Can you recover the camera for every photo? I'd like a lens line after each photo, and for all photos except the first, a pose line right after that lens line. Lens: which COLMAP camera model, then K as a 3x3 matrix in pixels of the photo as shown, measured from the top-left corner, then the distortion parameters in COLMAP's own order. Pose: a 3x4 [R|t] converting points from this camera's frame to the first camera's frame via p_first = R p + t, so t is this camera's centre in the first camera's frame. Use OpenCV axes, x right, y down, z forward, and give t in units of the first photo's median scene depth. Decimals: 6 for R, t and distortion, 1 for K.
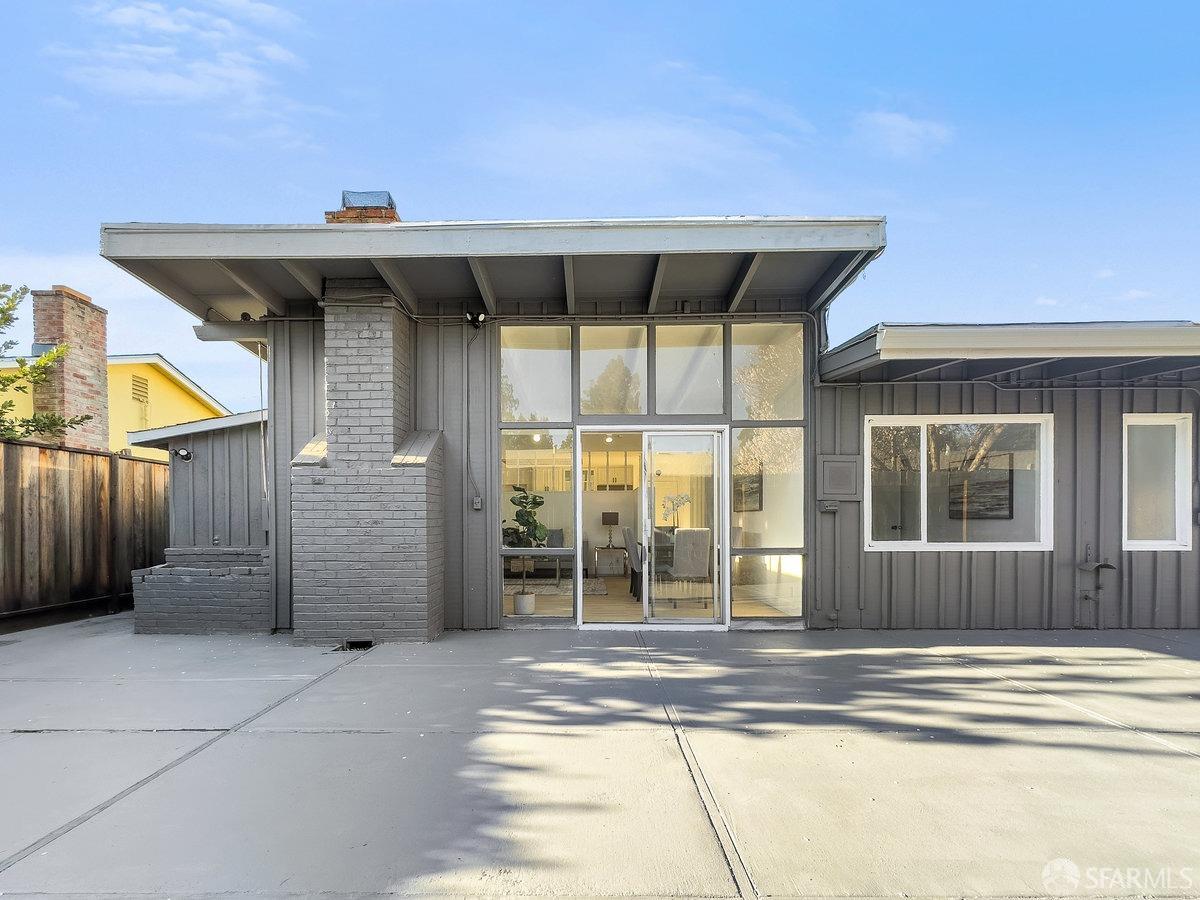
lens RADIAL K [[513.4, 0, 600.0], [0, 513.4, 529.3], [0, 0, 1]] dist [-0.001120, -0.000016]
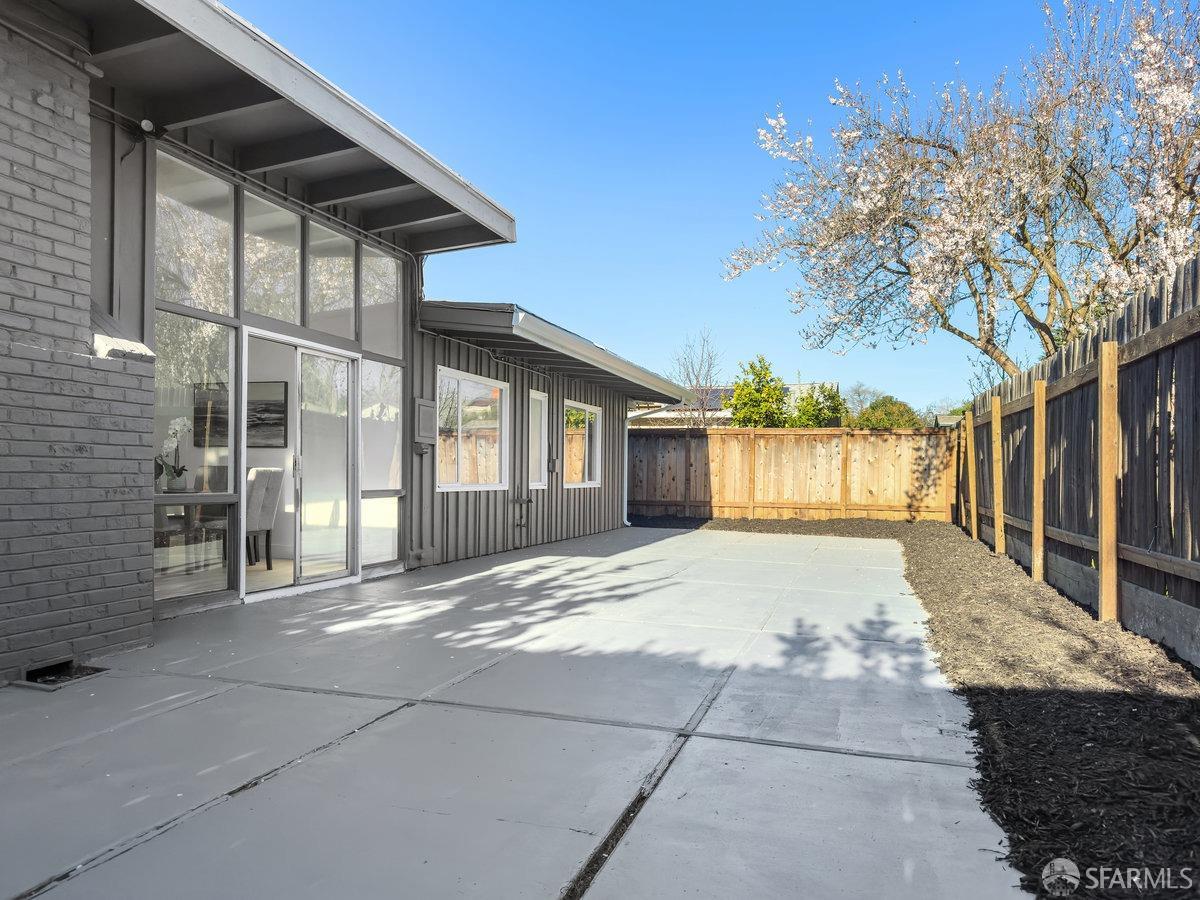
lens RADIAL K [[871.6, 0, 598.7], [0, 871.6, 487.6], [0, 0, 1]] dist [0.003287, 0.005816]
pose [[0.281915, -0.006996, 0.959414, -1.176591], [-0.004337, 0.999954, 0.008566, 0.017793], [-0.959430, -0.006576, 0.281872, 0.175874]]
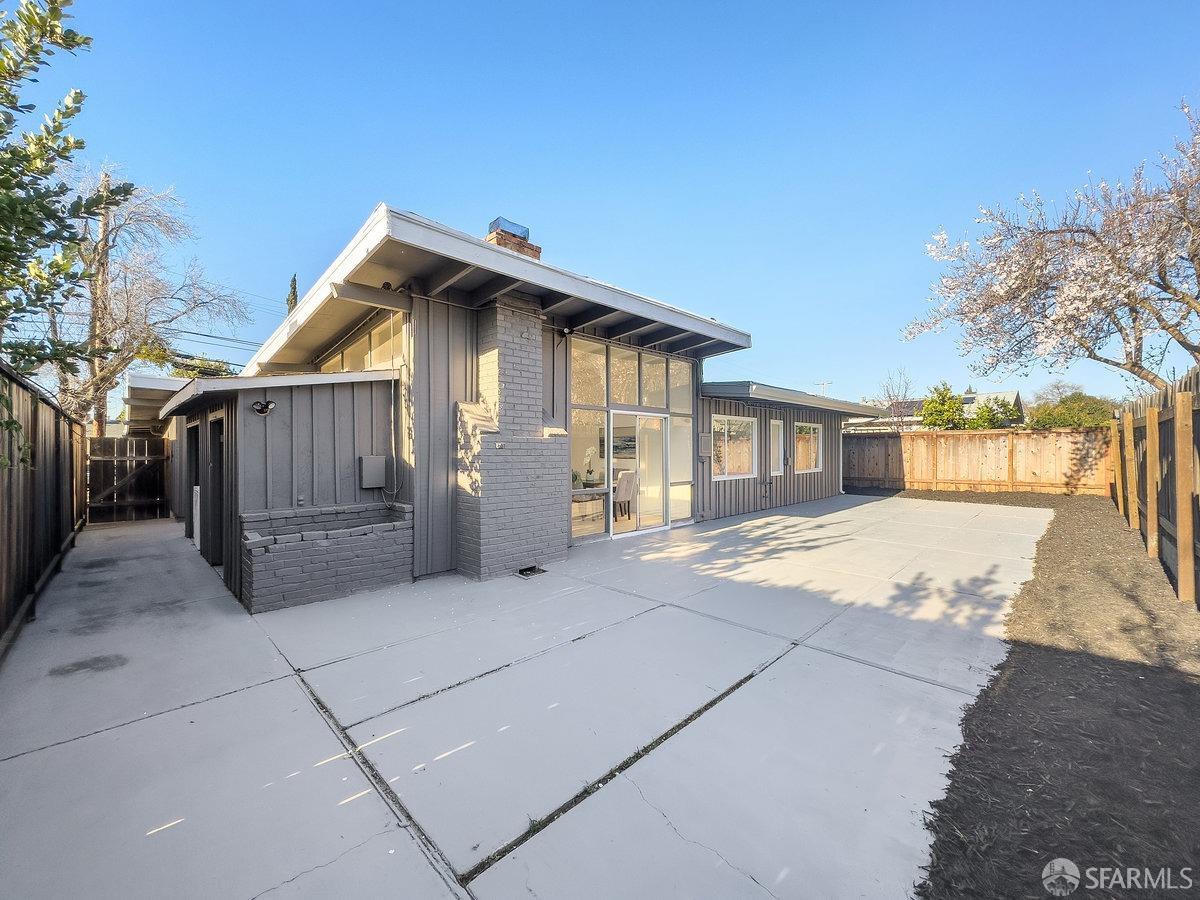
lens RADIAL K [[481.9, 0, 600.0], [0, 481.9, 450.0], [0, 0, 1]] dist [-0.001665, -0.000174]
pose [[0.692497, -0.000753, 0.721421, -1.215505], [0.009831, 0.999916, -0.008393, -0.071176], [-0.721354, 0.012905, 0.692446, 0.002492]]
